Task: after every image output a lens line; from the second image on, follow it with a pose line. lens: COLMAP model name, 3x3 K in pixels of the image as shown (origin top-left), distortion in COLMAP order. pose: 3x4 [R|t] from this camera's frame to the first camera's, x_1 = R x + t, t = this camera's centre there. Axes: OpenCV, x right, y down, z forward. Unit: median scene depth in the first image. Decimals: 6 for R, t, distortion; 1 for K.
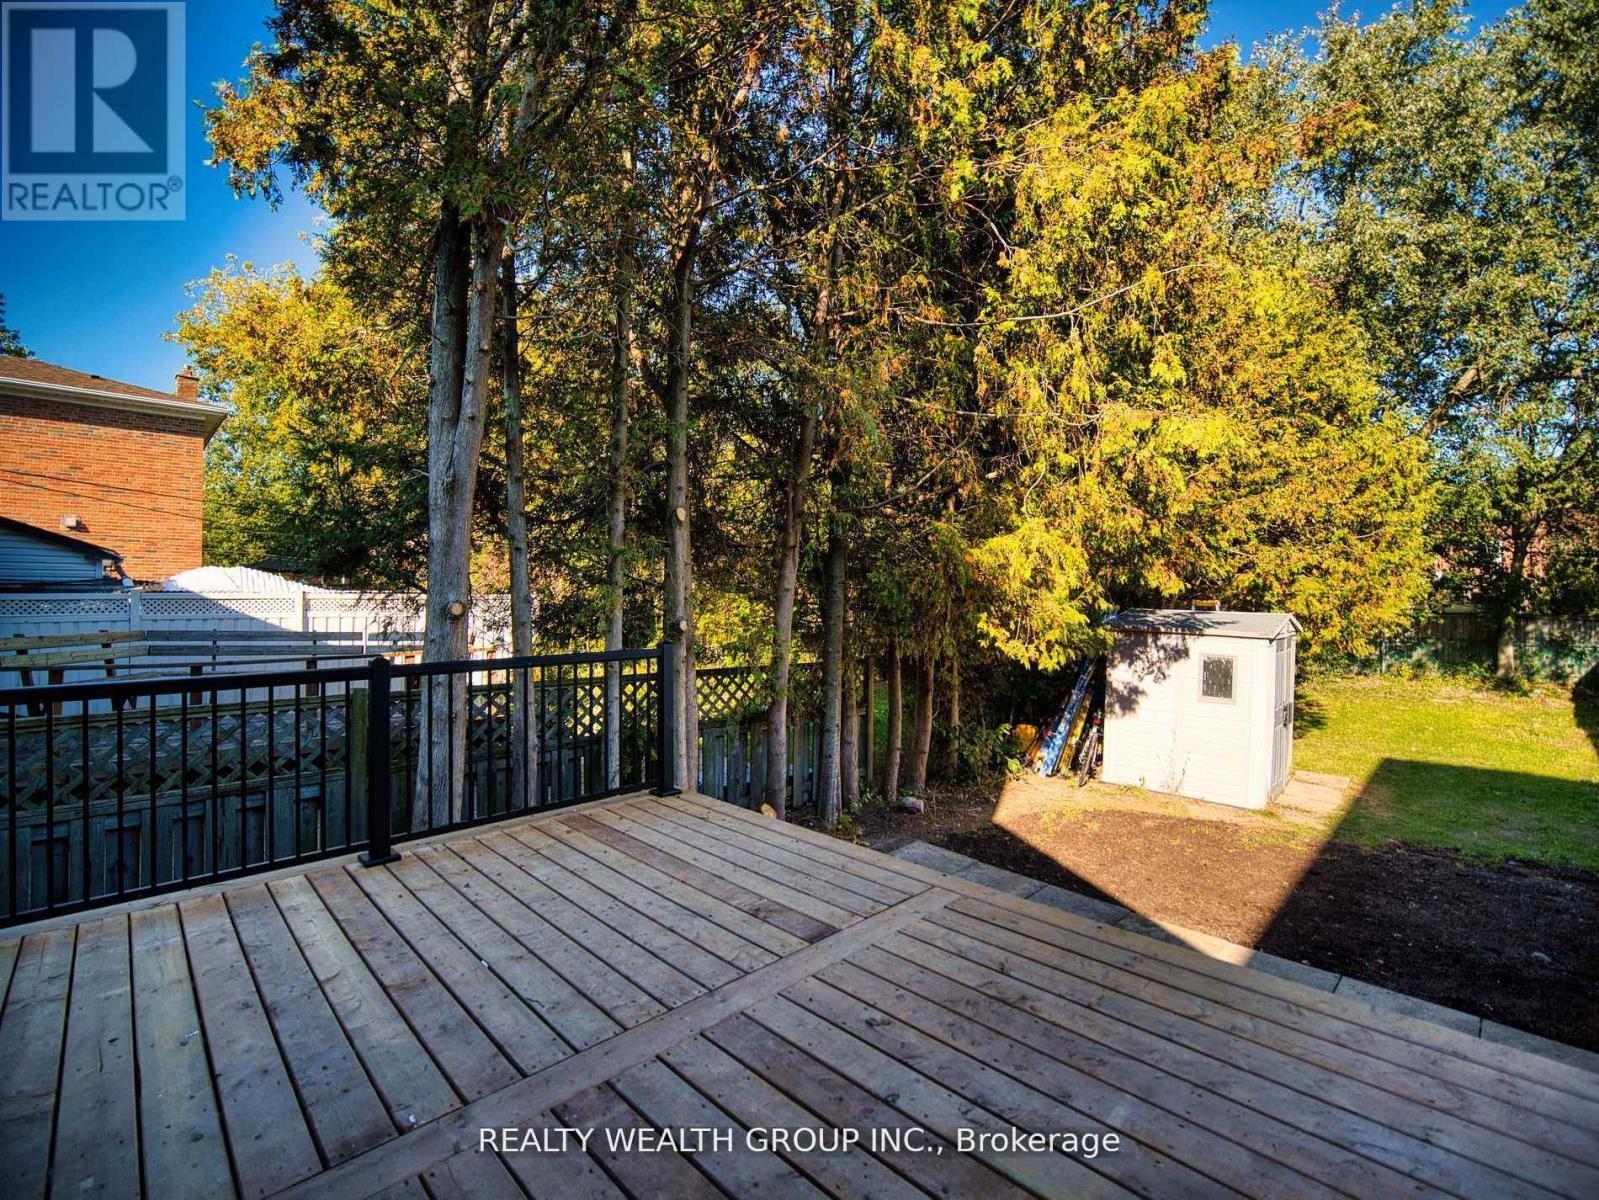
lens RADIAL K [[715.2, 0, 797.1], [0, 715.2, 598.8], [0, 0, 1]] dist [-0.012202, -0.002058]
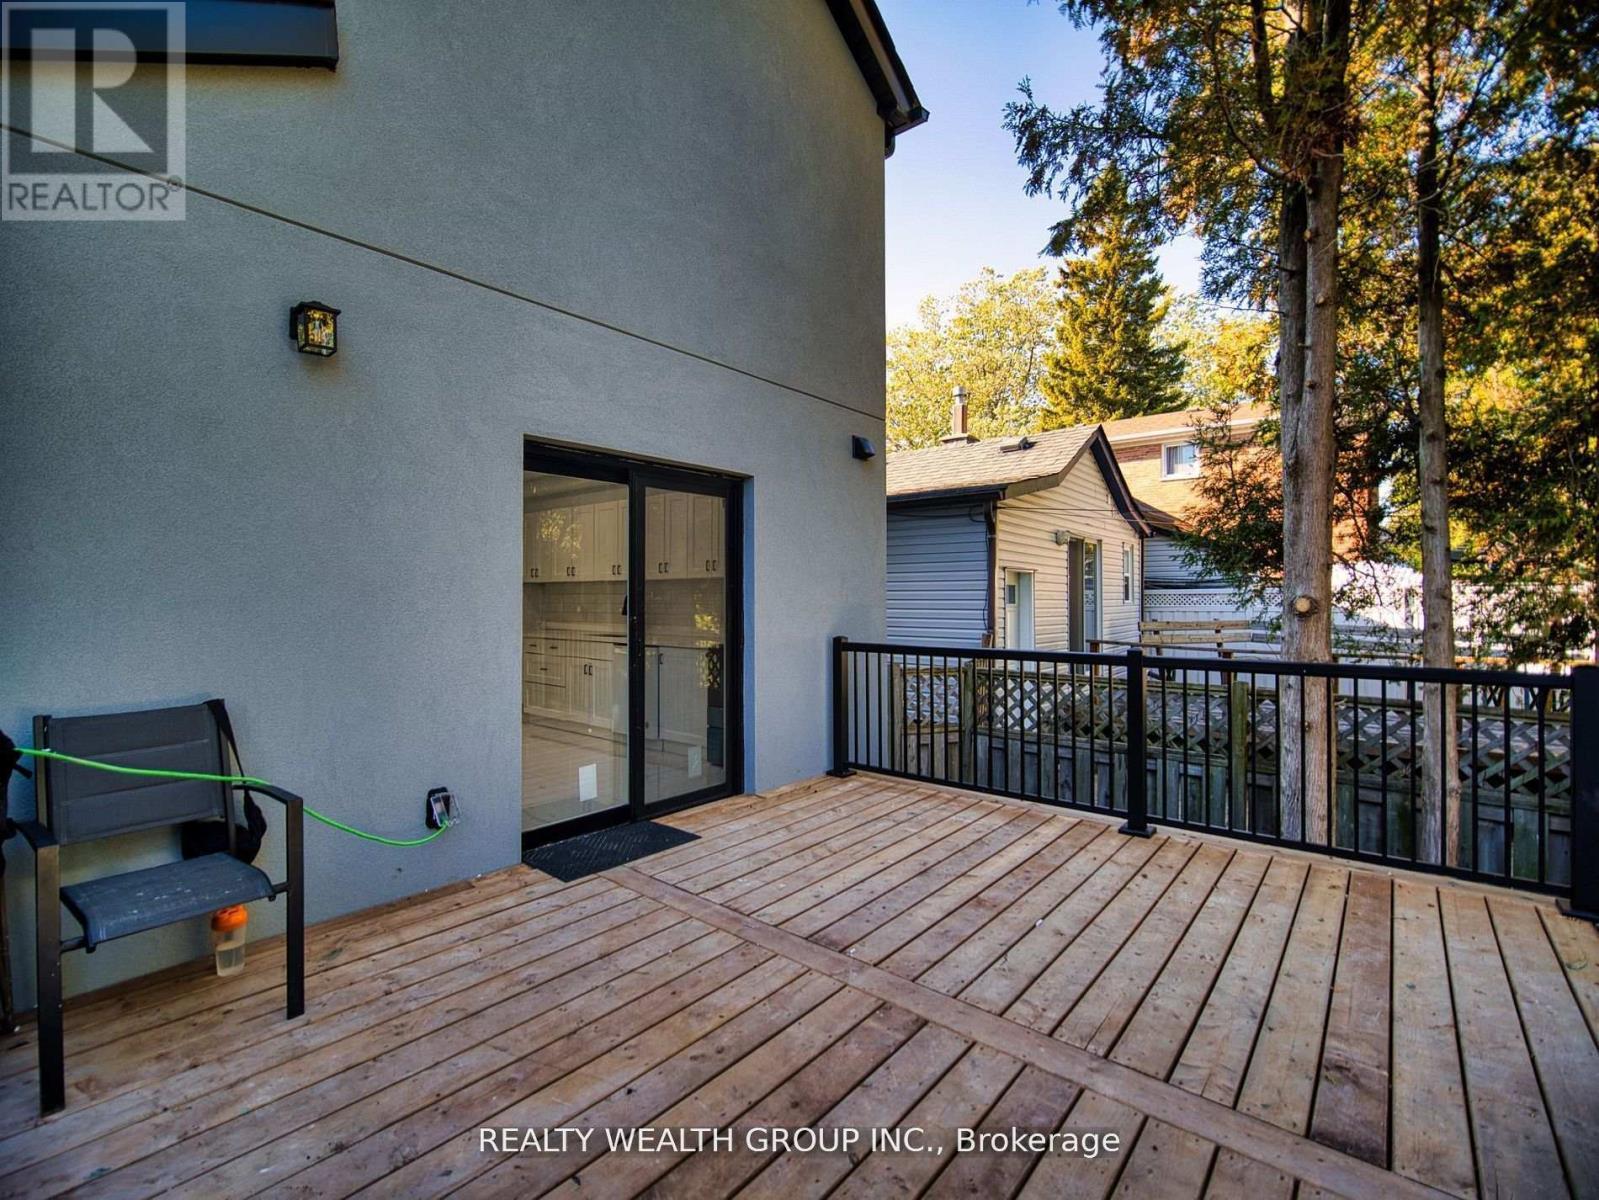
lens RADIAL K [[715.2, 0, 797.4], [0, 715.2, 598.8], [0, 0, 1]] dist [-0.012202, -0.002058]
pose [[0.095224, 0.004930, -0.995444, 0.427343], [0.004747, 0.999974, 0.005407, -0.001426], [0.995445, -0.005240, 0.095198, 0.350332]]
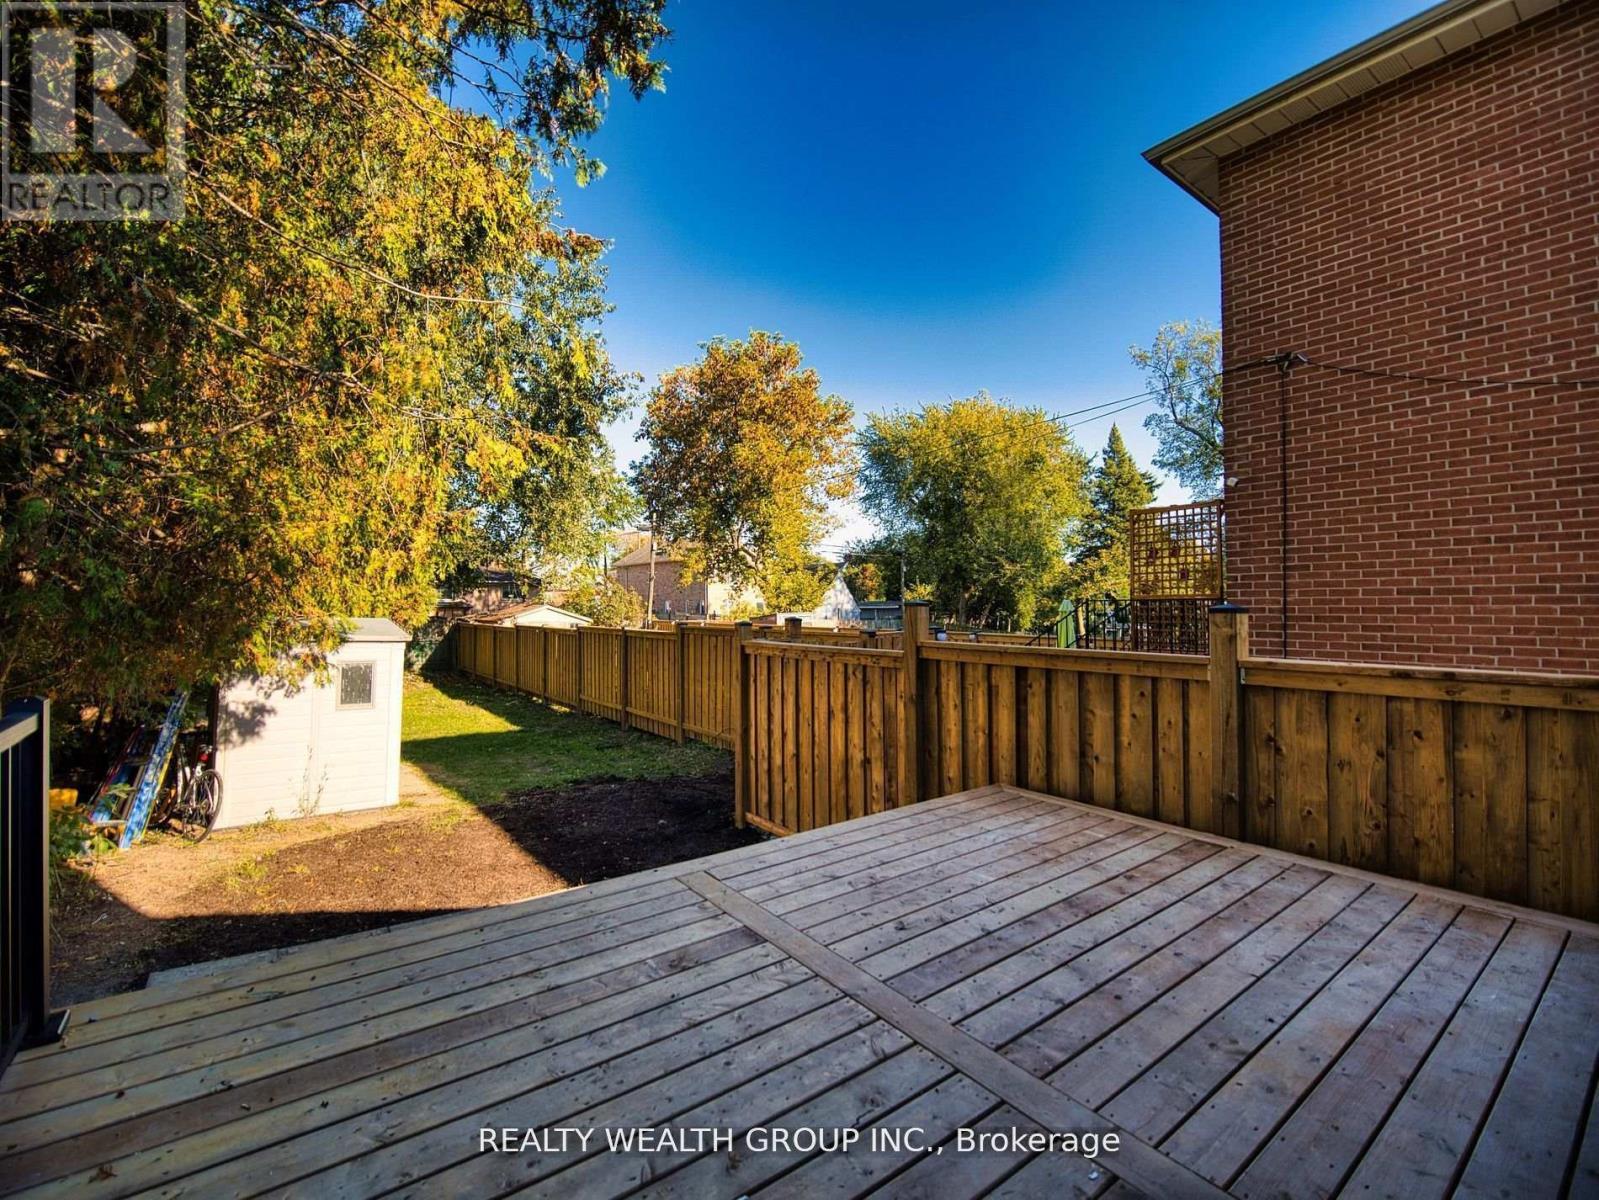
lens RADIAL K [[715.2, 0, 799.7], [0, 715.2, 601.7], [0, 0, 1]] dist [-0.012202, -0.002058]
pose [[0.121619, 0.006370, 0.992556, -0.699744], [-0.001145, 0.999980, -0.006277, 0.005263], [-0.992576, -0.000373, 0.121624, 0.591779]]
